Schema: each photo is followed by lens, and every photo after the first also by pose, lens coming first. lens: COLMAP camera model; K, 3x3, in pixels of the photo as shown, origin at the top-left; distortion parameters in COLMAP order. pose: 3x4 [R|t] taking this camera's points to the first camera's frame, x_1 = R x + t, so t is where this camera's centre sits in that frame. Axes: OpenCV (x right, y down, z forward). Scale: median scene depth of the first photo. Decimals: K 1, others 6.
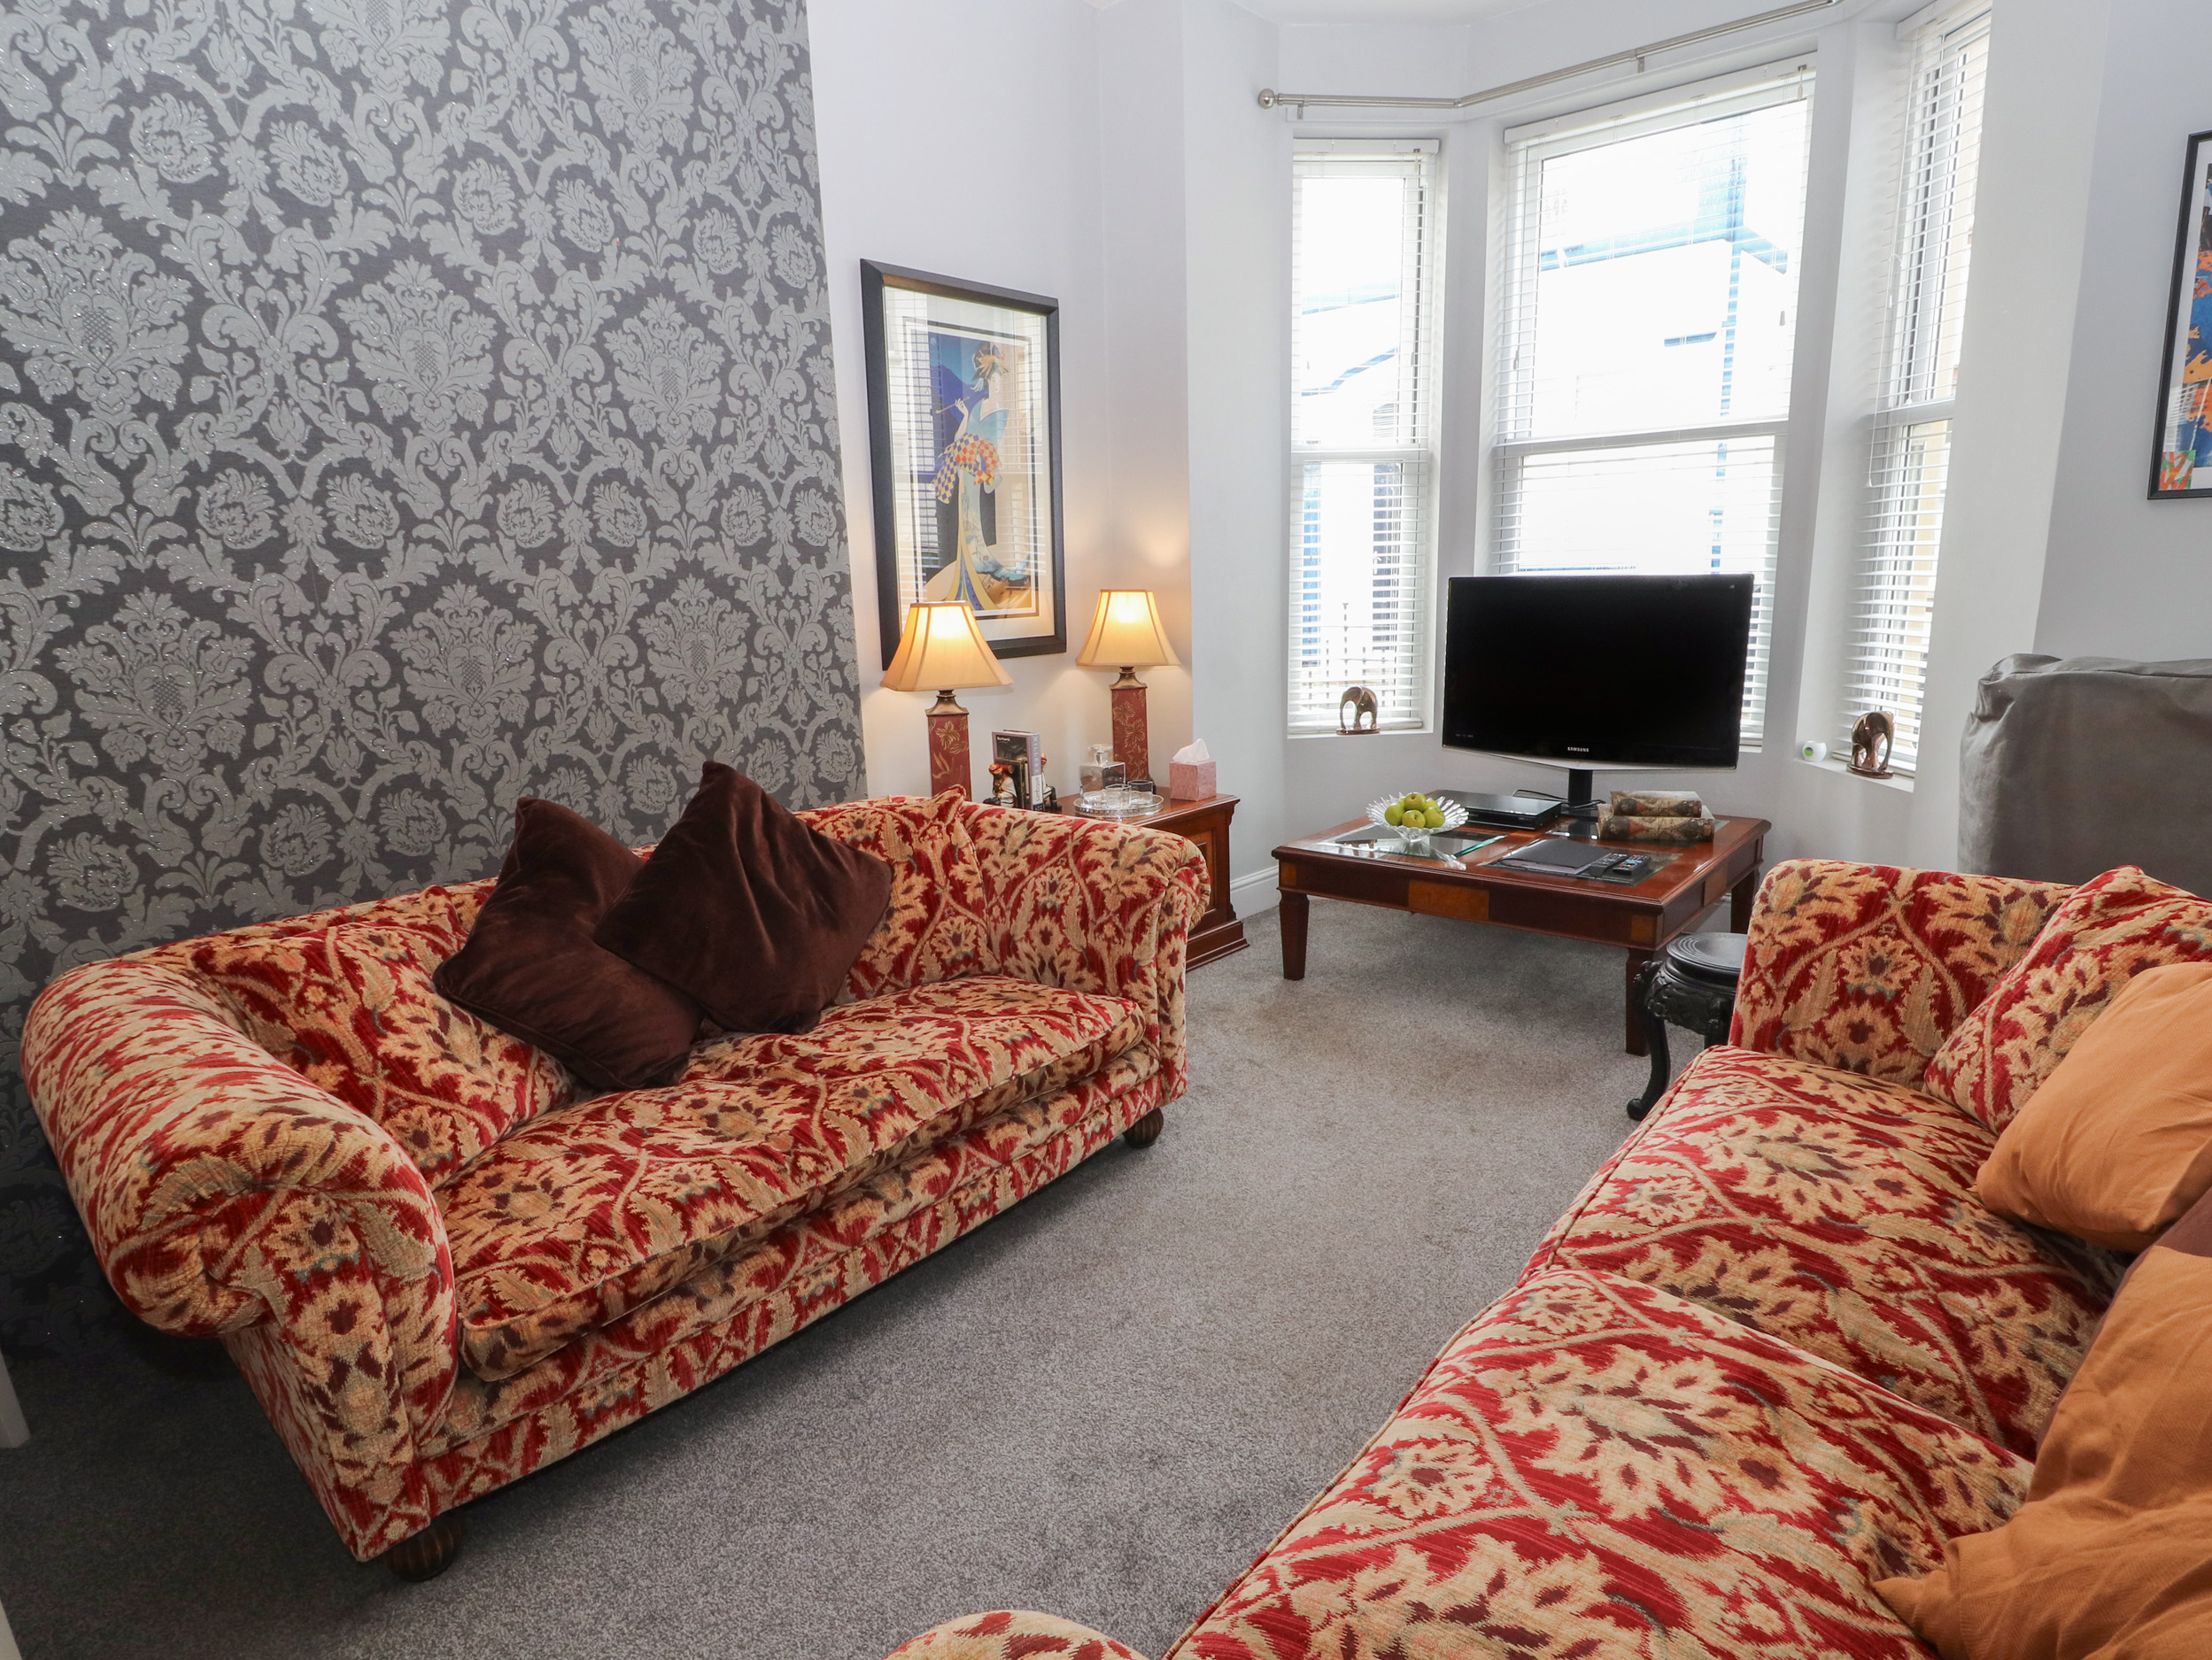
lens RADIAL K [[1189.9, 0, 1113.2], [0, 1189.9, 828.6], [0, 0, 1]] dist [-0.003917, -0.008850]
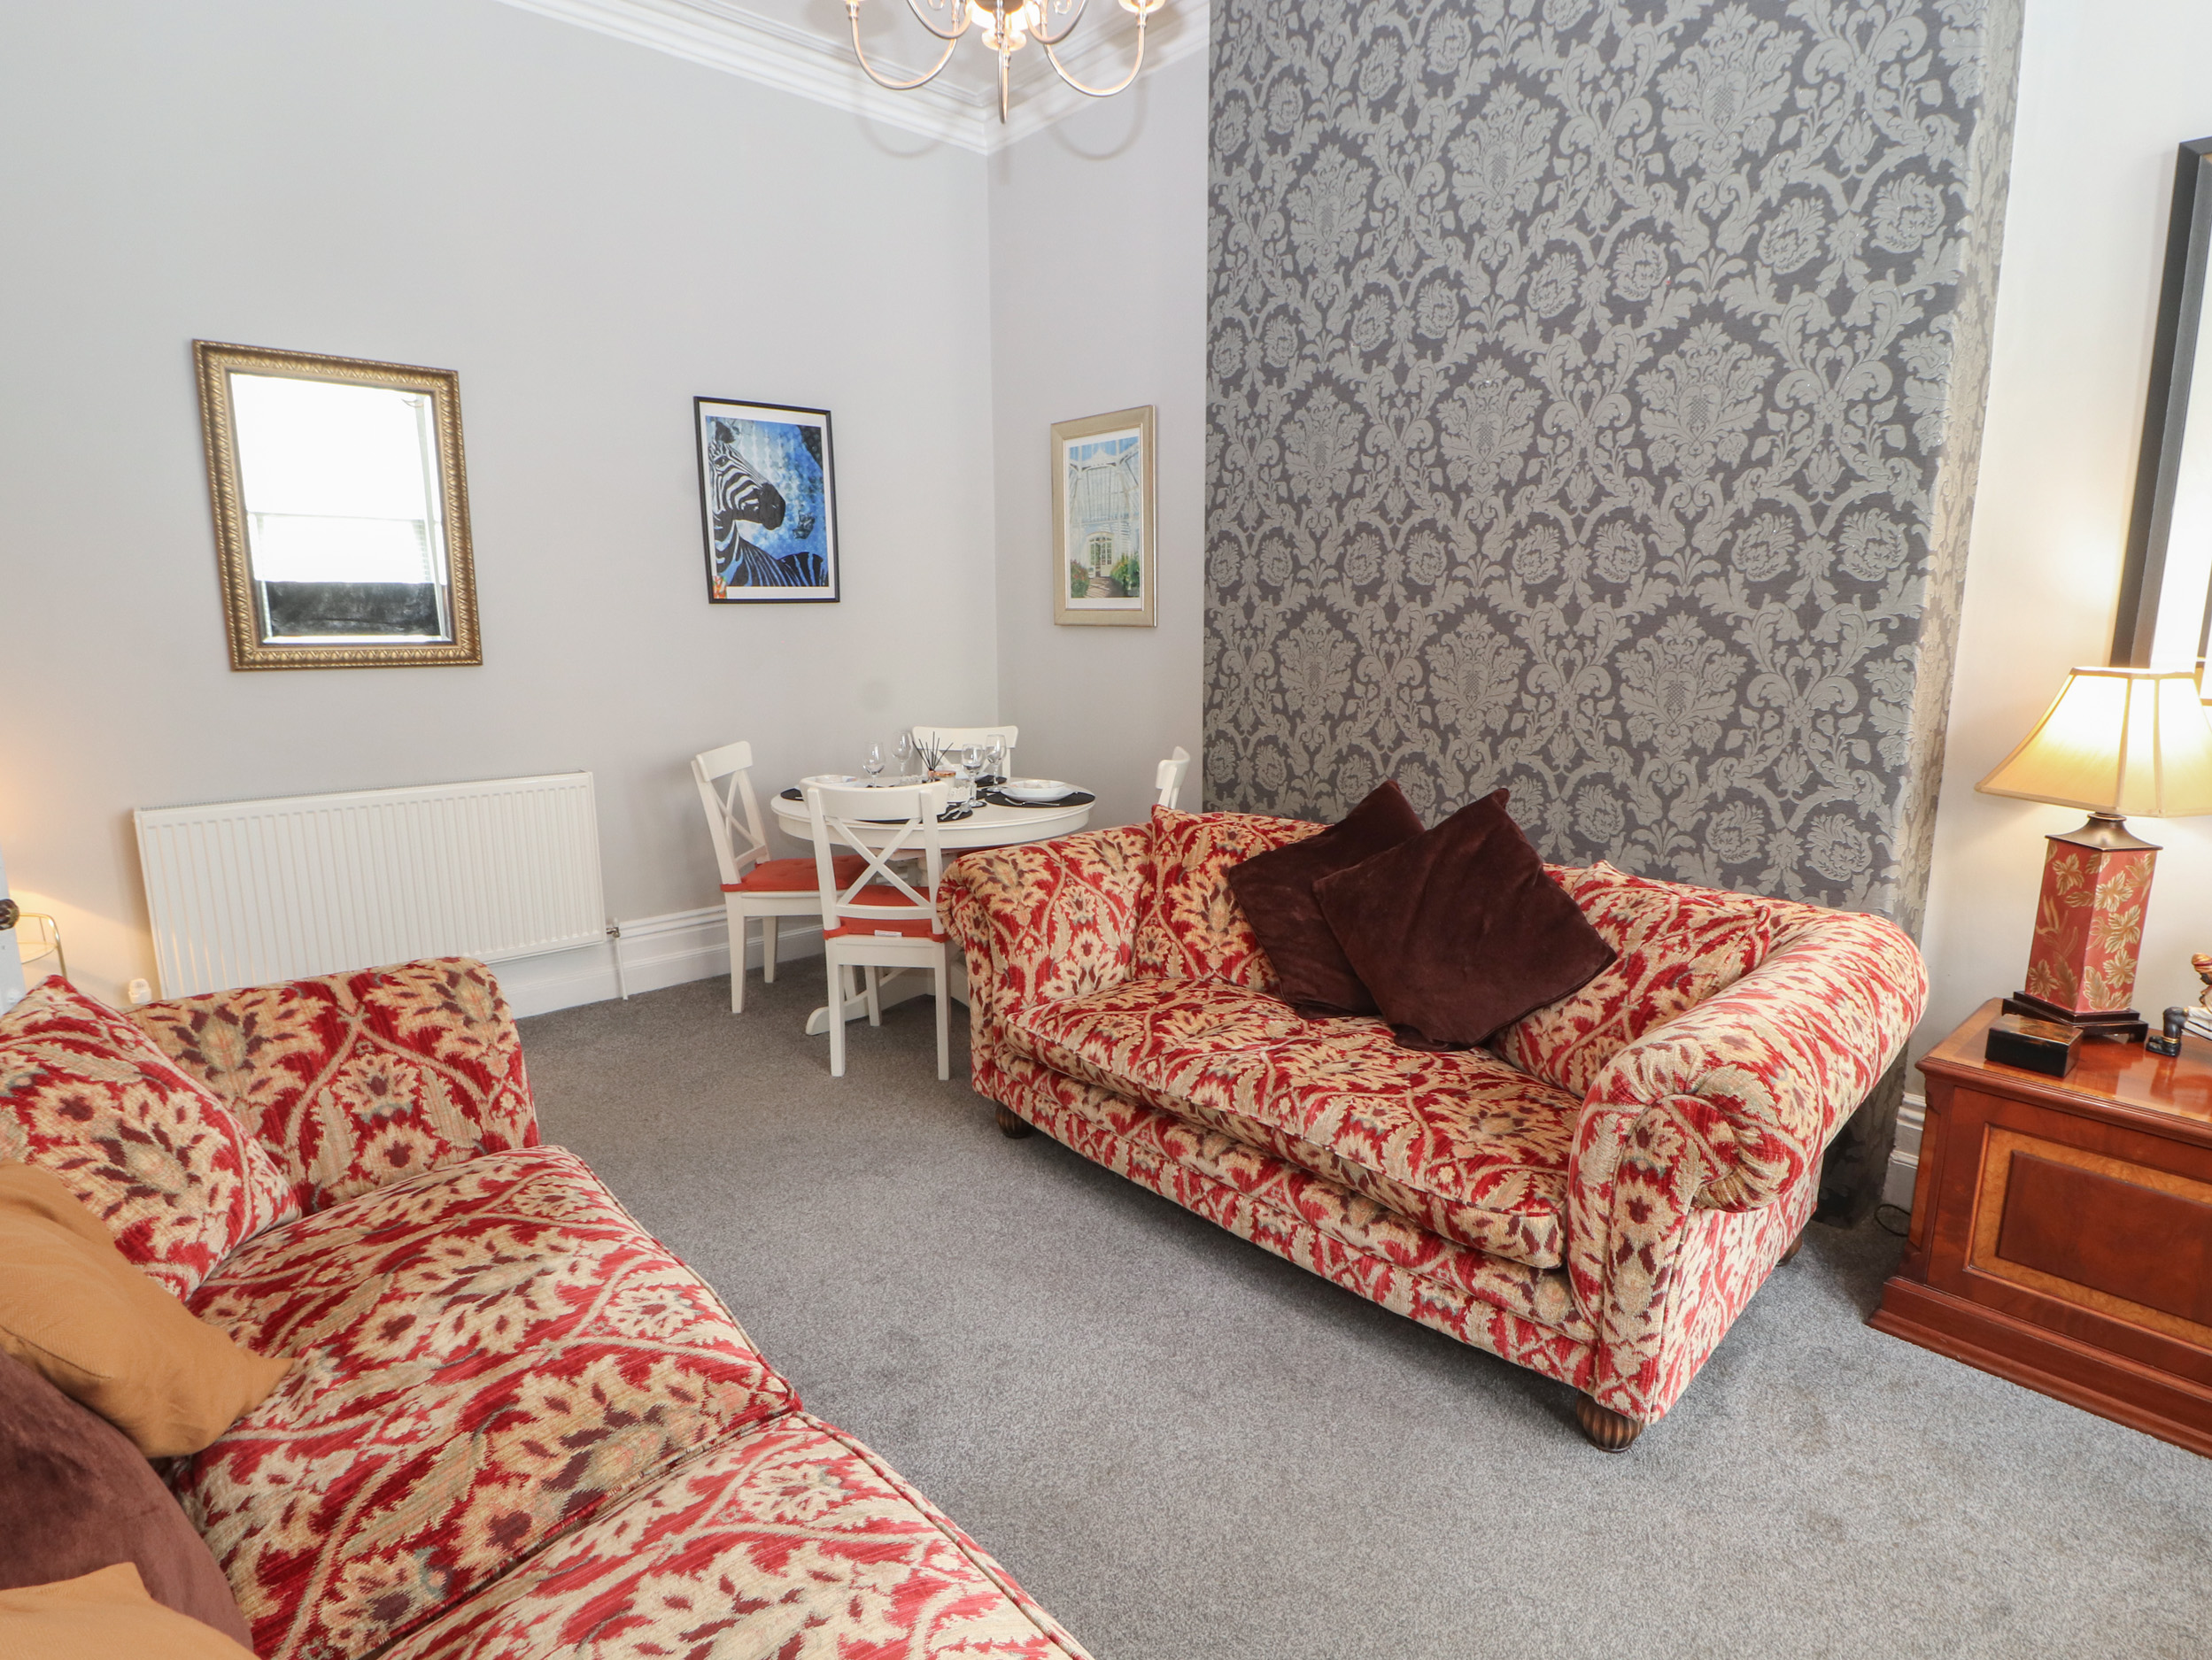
lens RADIAL K [[1131.6, 0, 1133.1], [0, 1131.6, 827.8], [0, 0, 1]] dist [-0.009907, -0.012073]
pose [[-0.094669, 0.210469, -0.973006, 0.732203], [-0.218023, 0.949285, 0.226550, -0.196102], [0.971341, 0.233584, -0.043981, 0.811218]]
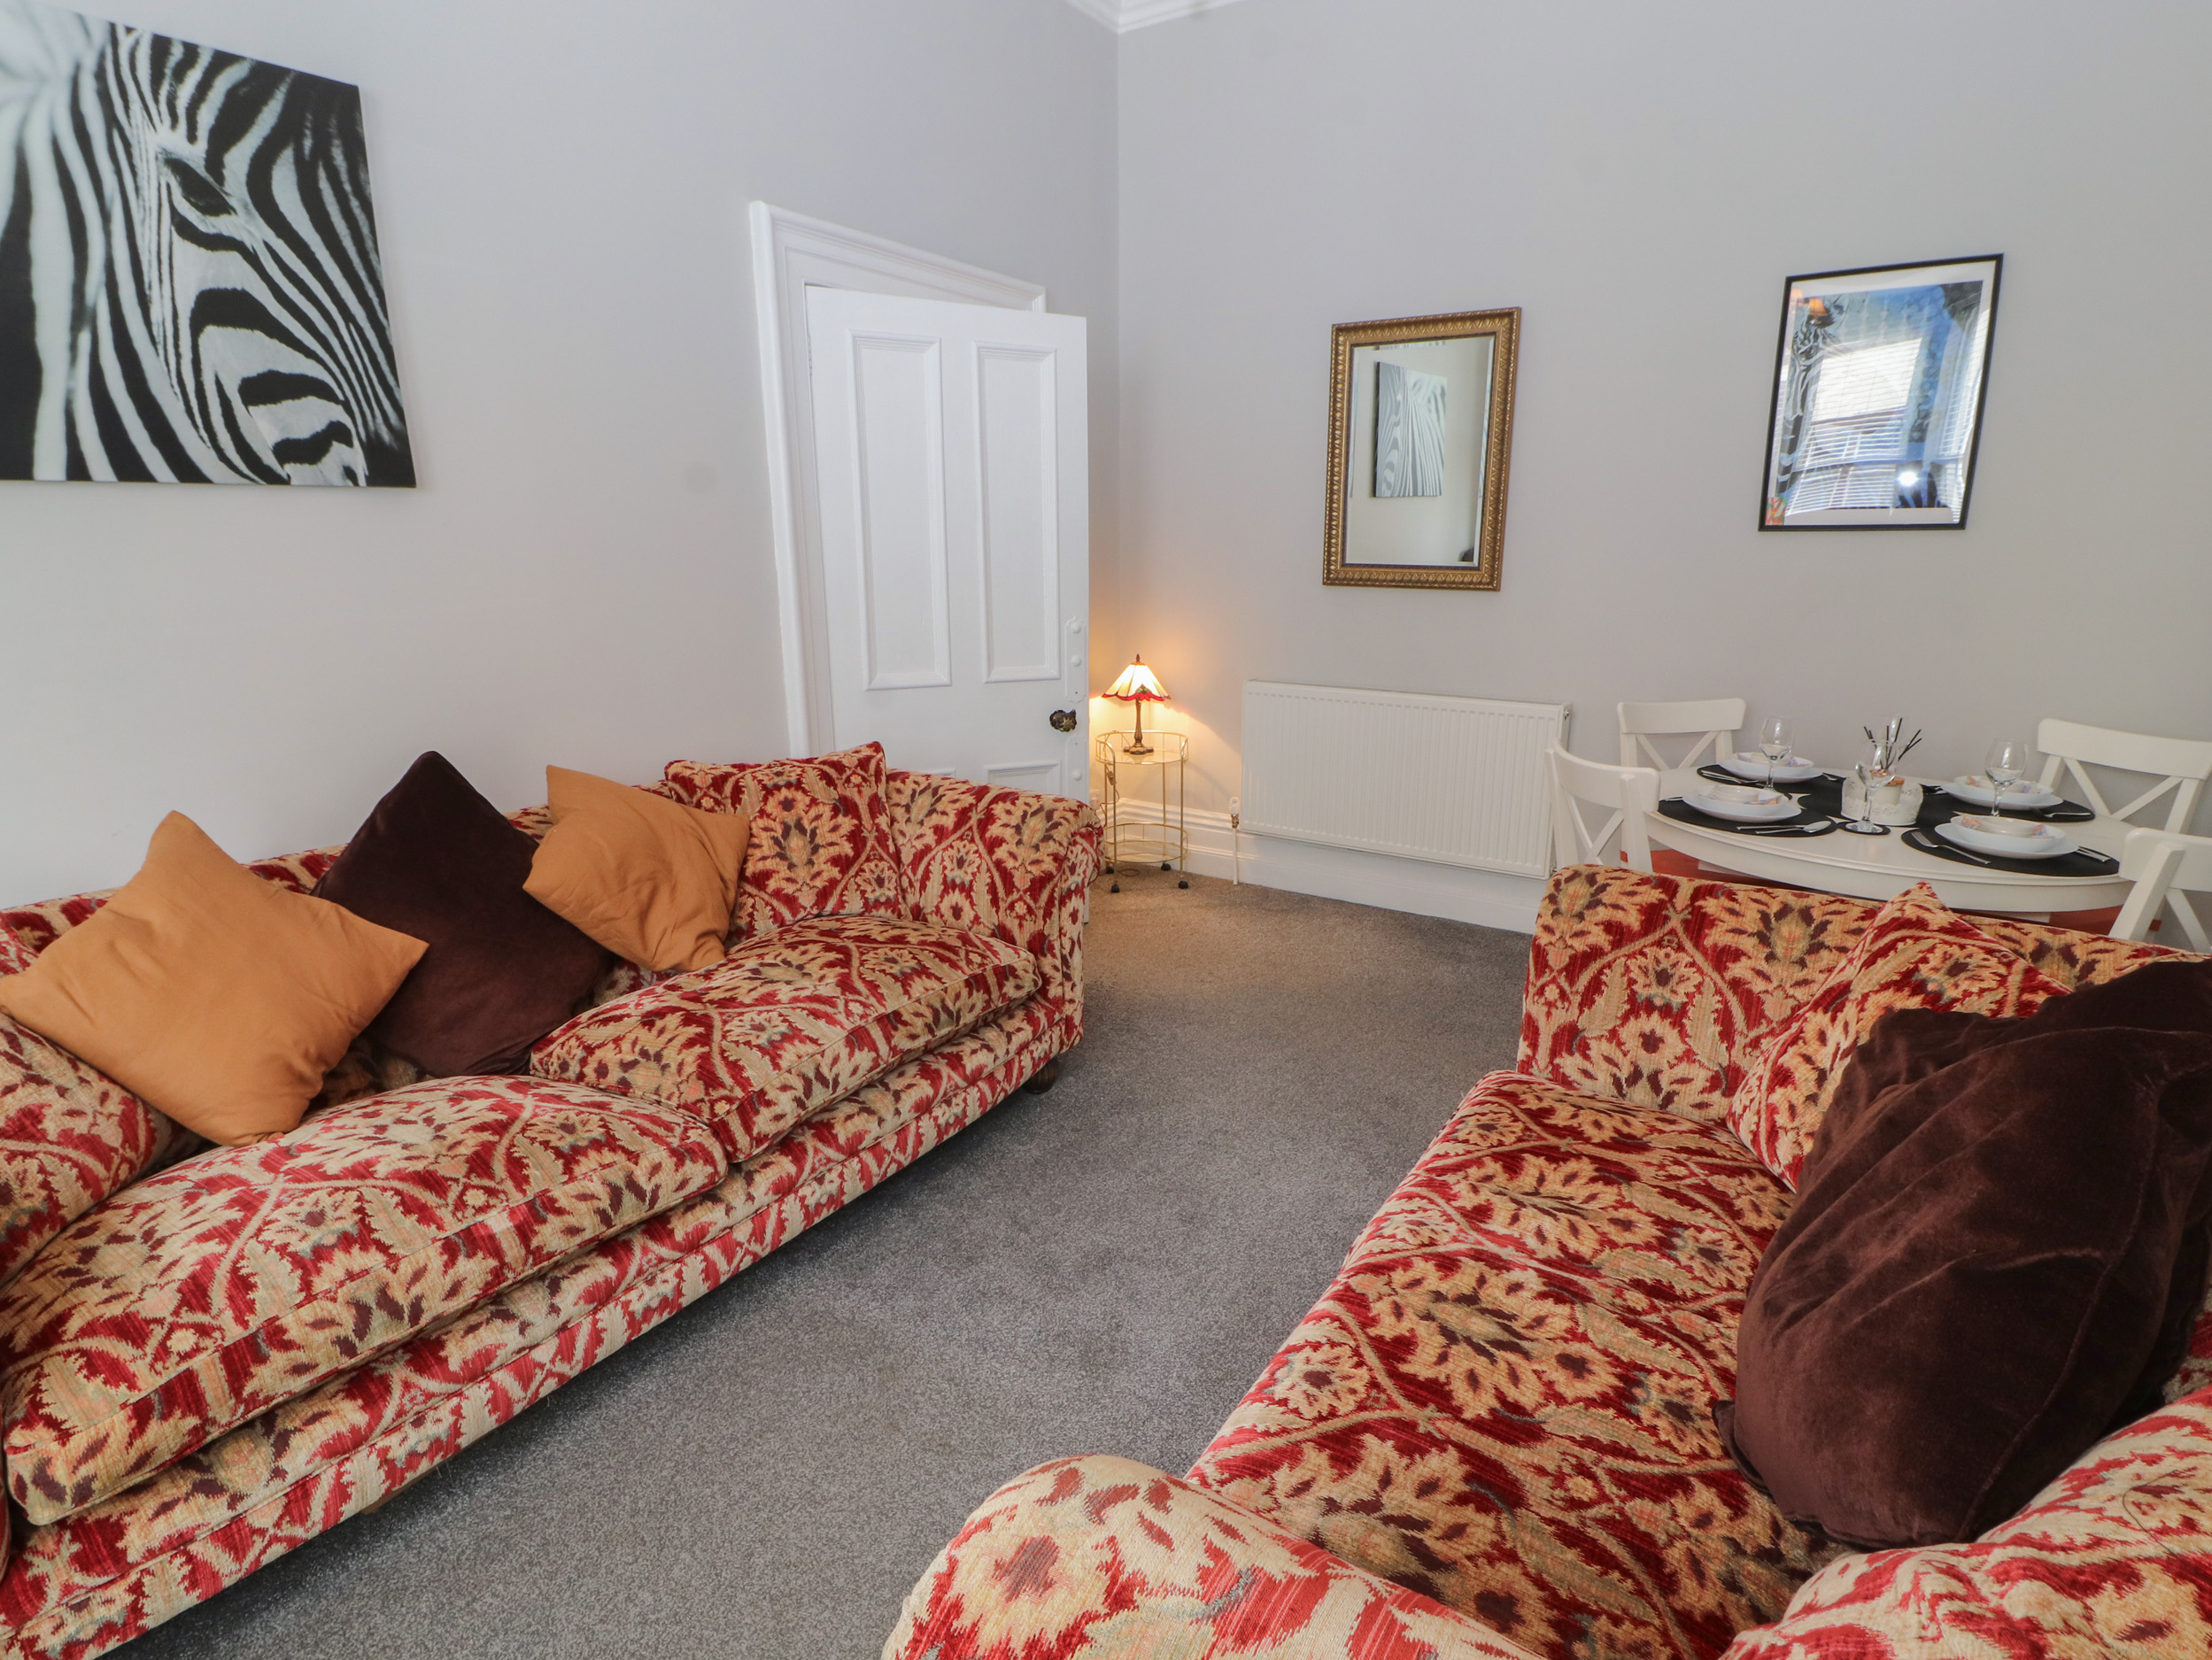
lens RADIAL K [[1131.6, 0, 1189.4], [0, 1131.6, 861.5], [0, 0, 1]] dist [-0.009907, -0.012073]
pose [[-0.985639, 0.067908, -0.154608, 0.027884], [-0.015154, 0.876311, 0.481508, -0.304957], [0.168183, 0.476936, -0.862697, 1.350766]]
